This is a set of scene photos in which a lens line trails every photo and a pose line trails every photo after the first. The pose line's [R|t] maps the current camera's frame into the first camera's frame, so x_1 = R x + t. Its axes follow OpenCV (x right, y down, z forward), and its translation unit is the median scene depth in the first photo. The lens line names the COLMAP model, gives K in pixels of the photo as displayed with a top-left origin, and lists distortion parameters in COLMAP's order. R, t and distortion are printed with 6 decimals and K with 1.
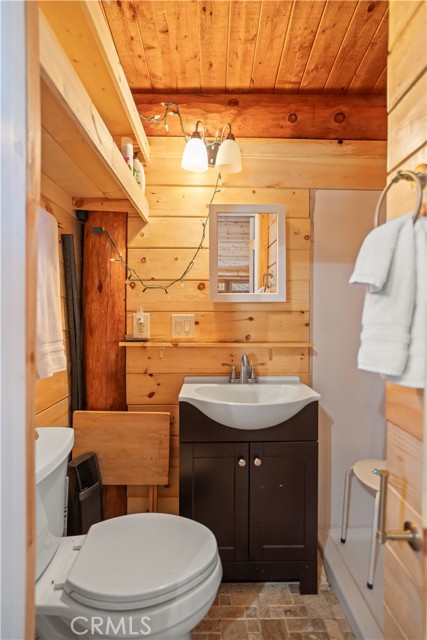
lens RADIAL K [[293.2, 0, 224.1], [0, 293.2, 320.3], [0, 0, 1]] dist [-0.018225, 0.011188]
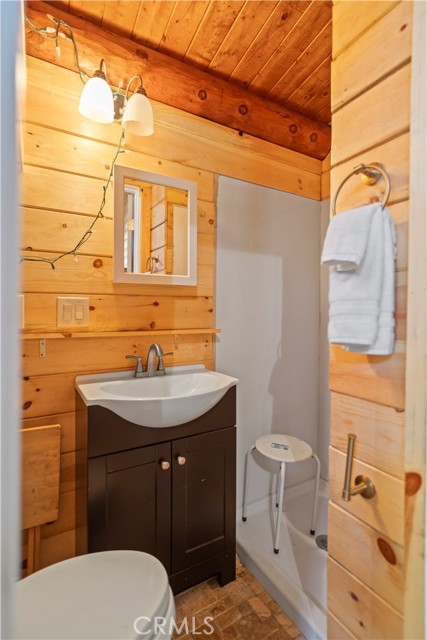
lens RADIAL K [[302.9, 0, 213.9], [0, 302.9, 313.4], [0, 0, 1]] dist [-0.019047, 0.011039]
pose [[0.880677, -0.003635, 0.473703, -0.203006], [0.005091, 0.999985, -0.001792, 0.027999], [-0.473689, 0.003990, 0.880683, 0.110992]]
